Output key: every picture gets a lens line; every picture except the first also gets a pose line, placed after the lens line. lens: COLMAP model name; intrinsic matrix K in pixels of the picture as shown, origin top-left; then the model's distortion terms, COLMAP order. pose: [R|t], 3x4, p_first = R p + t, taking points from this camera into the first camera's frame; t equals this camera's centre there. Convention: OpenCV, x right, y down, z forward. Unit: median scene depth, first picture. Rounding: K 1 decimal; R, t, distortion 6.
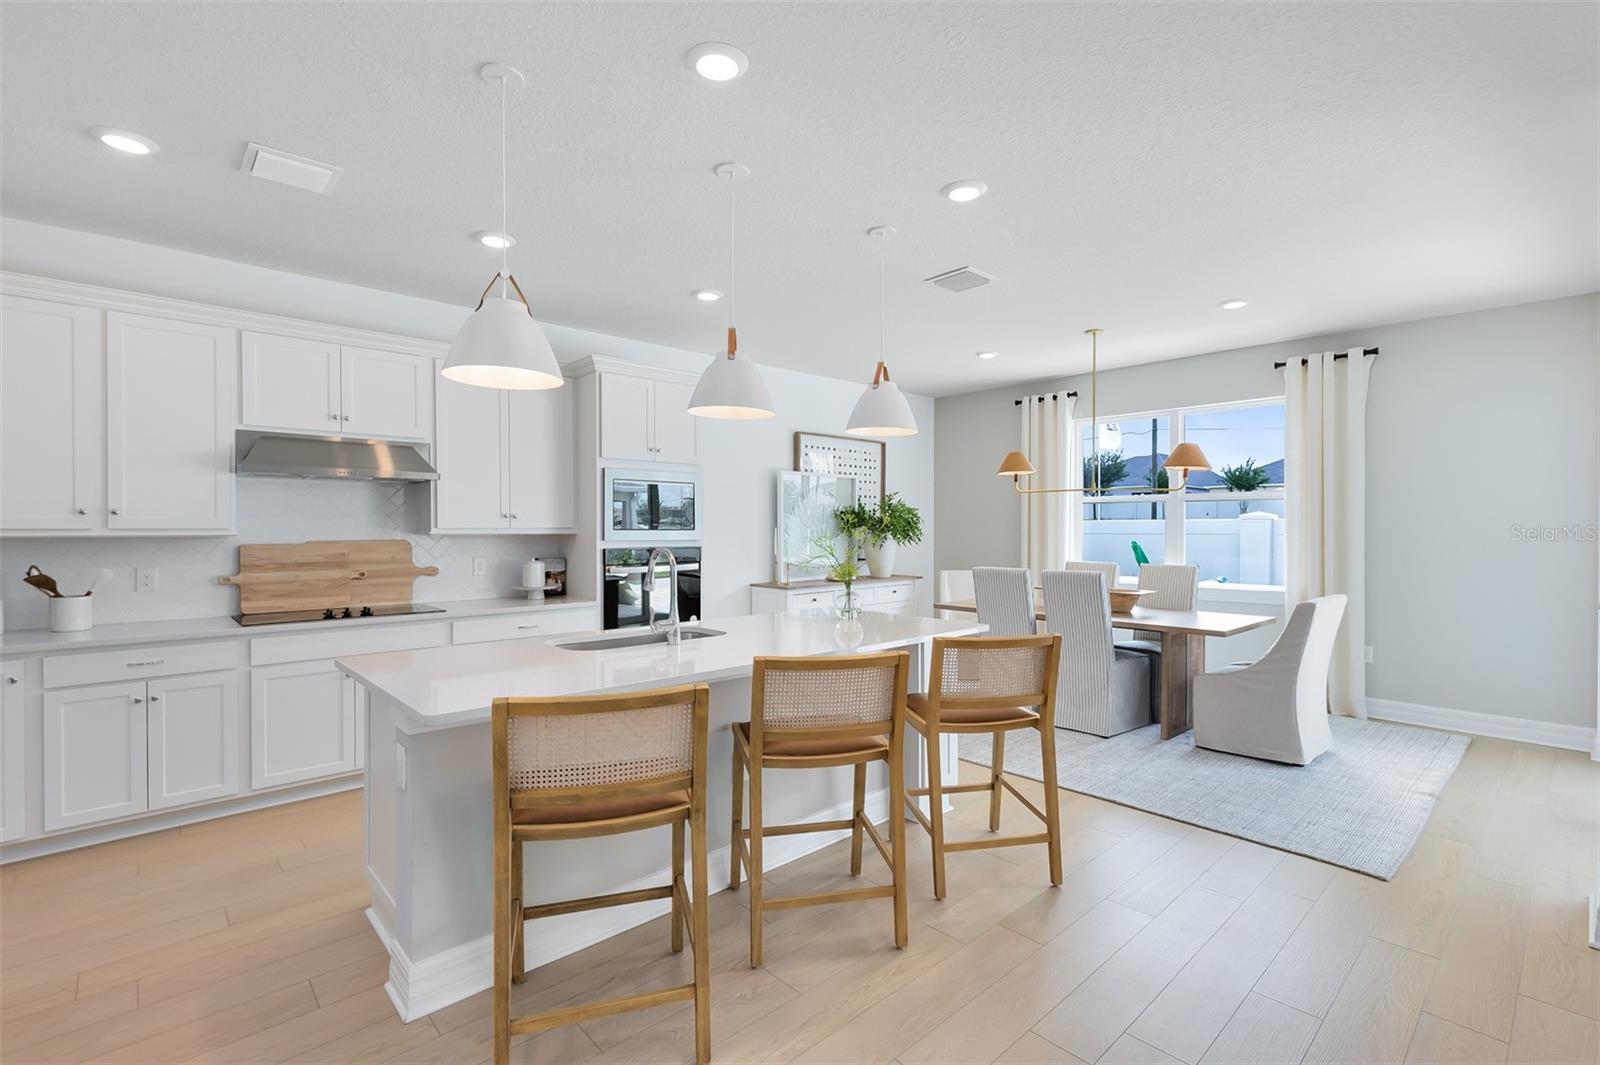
lens RADIAL K [[723.3, 0, 800.0], [0, 723.3, 532.5], [0, 0, 1]] dist [0.002148, -0.000080]
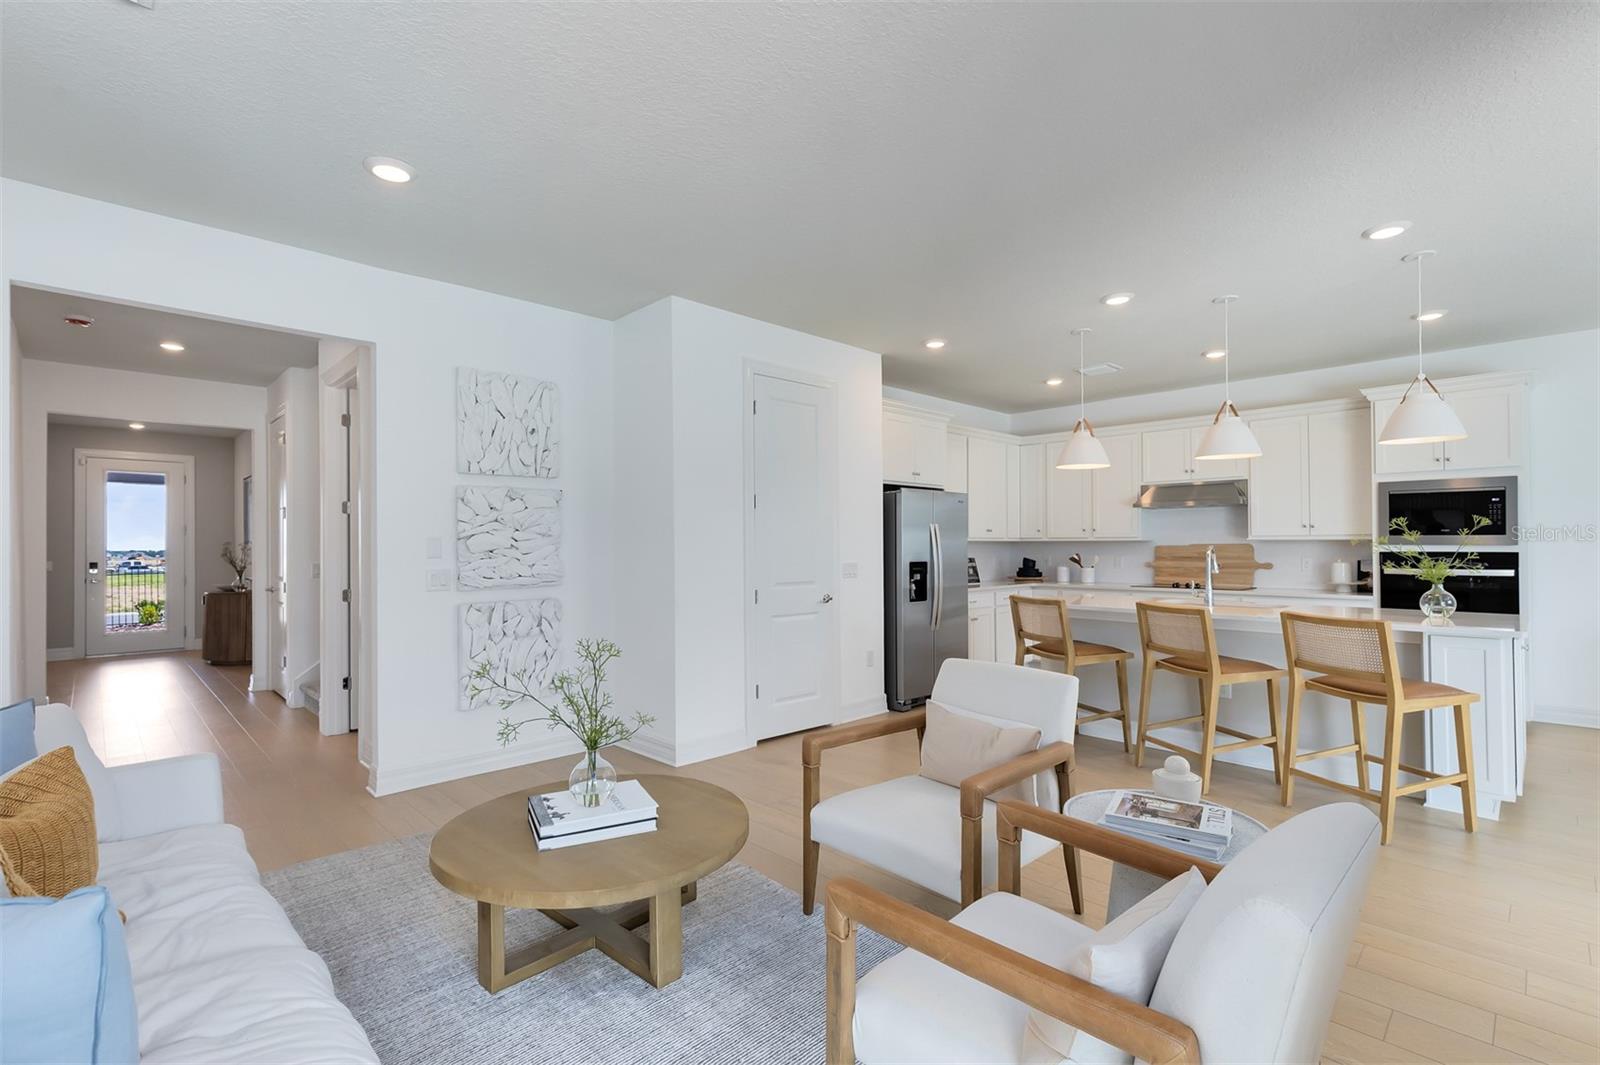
lens RADIAL K [[723.3, 0, 800.0], [0, 723.3, 532.5], [0, 0, 1]] dist [0.002148, -0.000080]
pose [[0.027354, -0.014967, -0.999514, 0.952938], [-0.002330, 0.999884, -0.015037, 0.011981], [0.999623, 0.002740, 0.027316, 0.036461]]
